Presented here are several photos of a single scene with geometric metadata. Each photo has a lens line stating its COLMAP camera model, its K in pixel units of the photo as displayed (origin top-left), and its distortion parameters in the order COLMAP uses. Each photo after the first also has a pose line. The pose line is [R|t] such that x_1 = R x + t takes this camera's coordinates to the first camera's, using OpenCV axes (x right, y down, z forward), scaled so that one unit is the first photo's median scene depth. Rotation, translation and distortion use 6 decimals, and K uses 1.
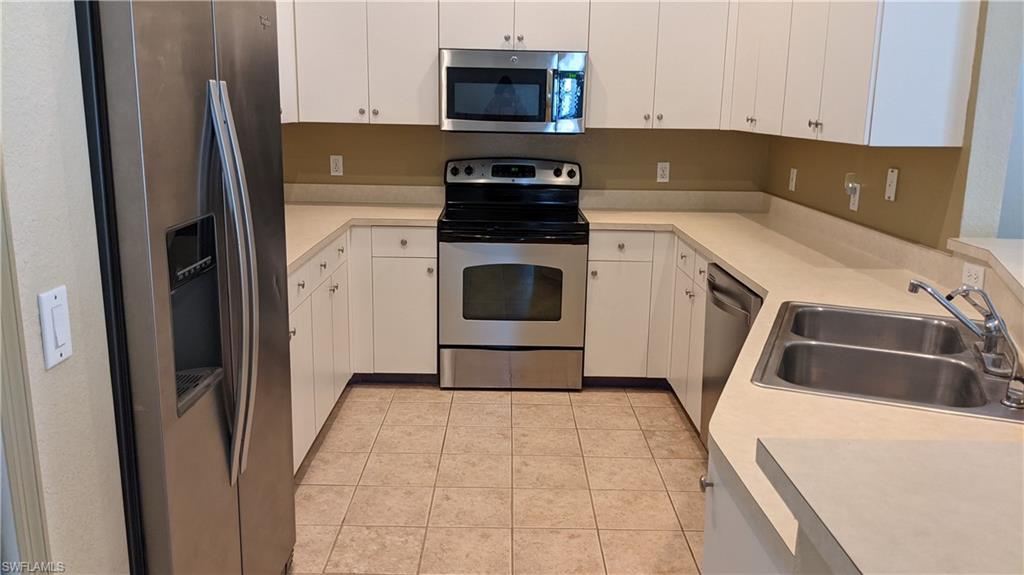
lens RADIAL K [[810.7, 0, 515.1], [0, 810.7, 290.0], [0, 0, 1]] dist [0.041872, -0.075658]
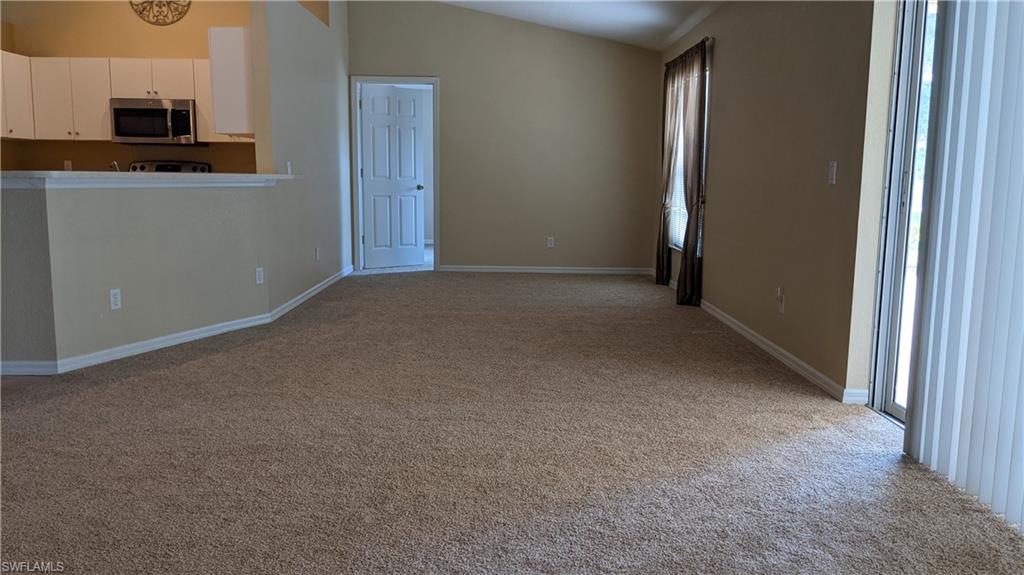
lens RADIAL K [[810.7, 0, 513.6], [0, 810.7, 297.2], [0, 0, 1]] dist [0.041872, -0.075658]
pose [[0.999964, -0.008038, -0.002556, 0.785566], [0.007820, 0.997073, -0.076048, 0.283208], [0.003160, 0.076026, 0.997101, -0.757149]]
